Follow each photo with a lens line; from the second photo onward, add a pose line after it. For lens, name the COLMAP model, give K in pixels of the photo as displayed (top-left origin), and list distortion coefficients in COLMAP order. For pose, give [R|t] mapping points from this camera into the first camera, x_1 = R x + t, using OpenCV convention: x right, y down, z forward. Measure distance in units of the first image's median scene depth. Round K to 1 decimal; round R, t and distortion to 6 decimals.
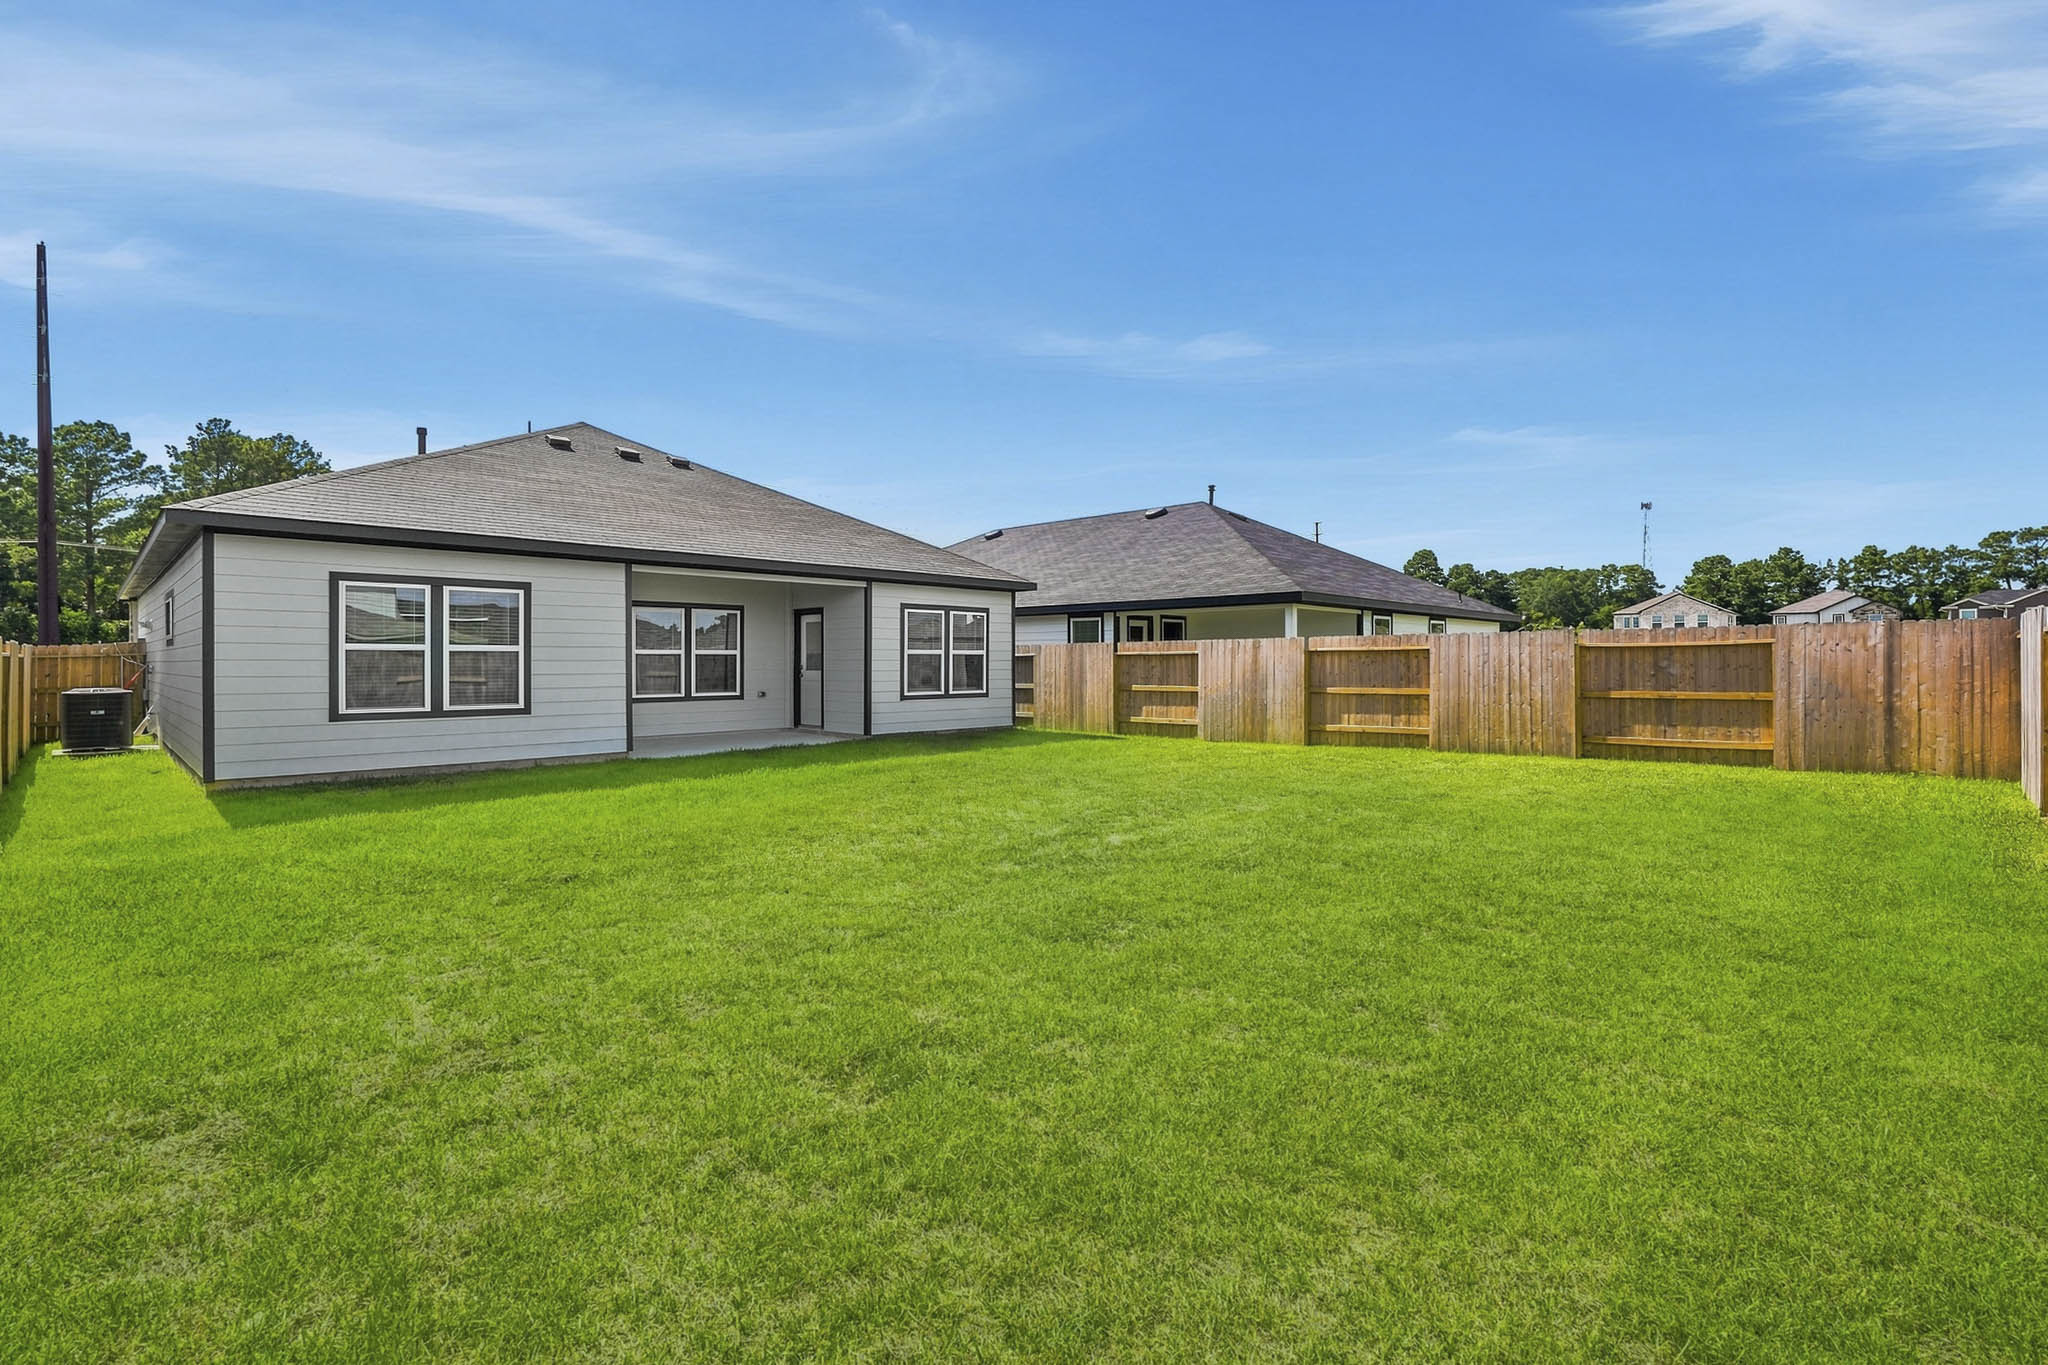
lens RADIAL K [[912.5, 0, 1026.3], [0, 912.5, 676.8], [0, 0, 1]] dist [-0.023451, 0.012043]
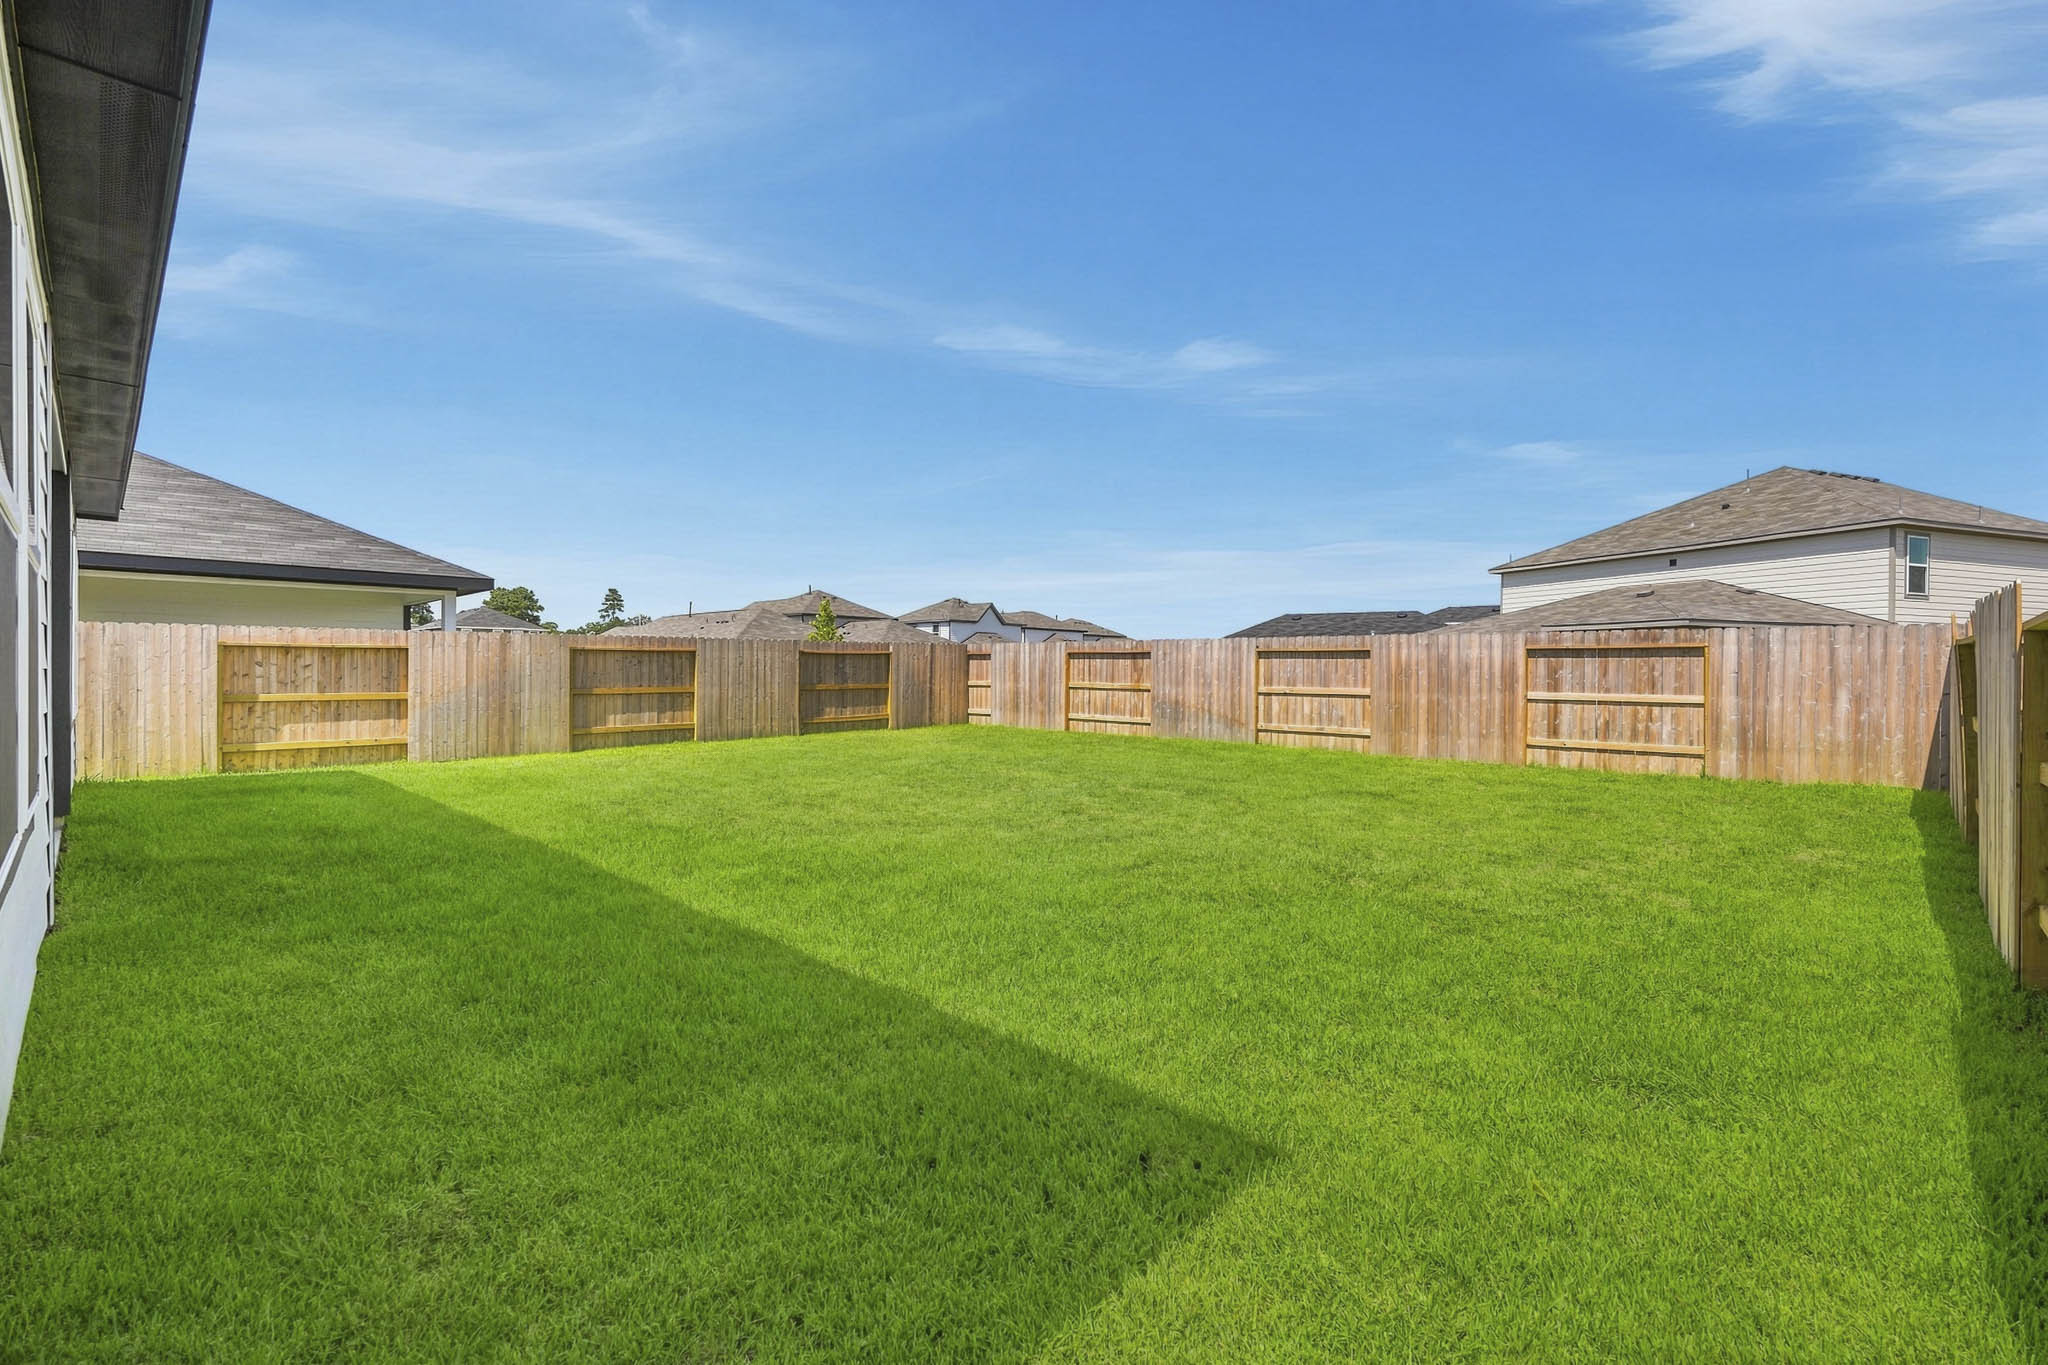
lens RADIAL K [[912.5, 0, 1026.3], [0, 912.5, 676.8], [0, 0, 1]] dist [-0.023451, 0.012043]
pose [[0.020444, -0.004655, 0.999780, -0.643311], [0.009991, 0.999940, 0.004452, 0.000115], [-0.999741, 0.009898, 0.020490, 0.546589]]
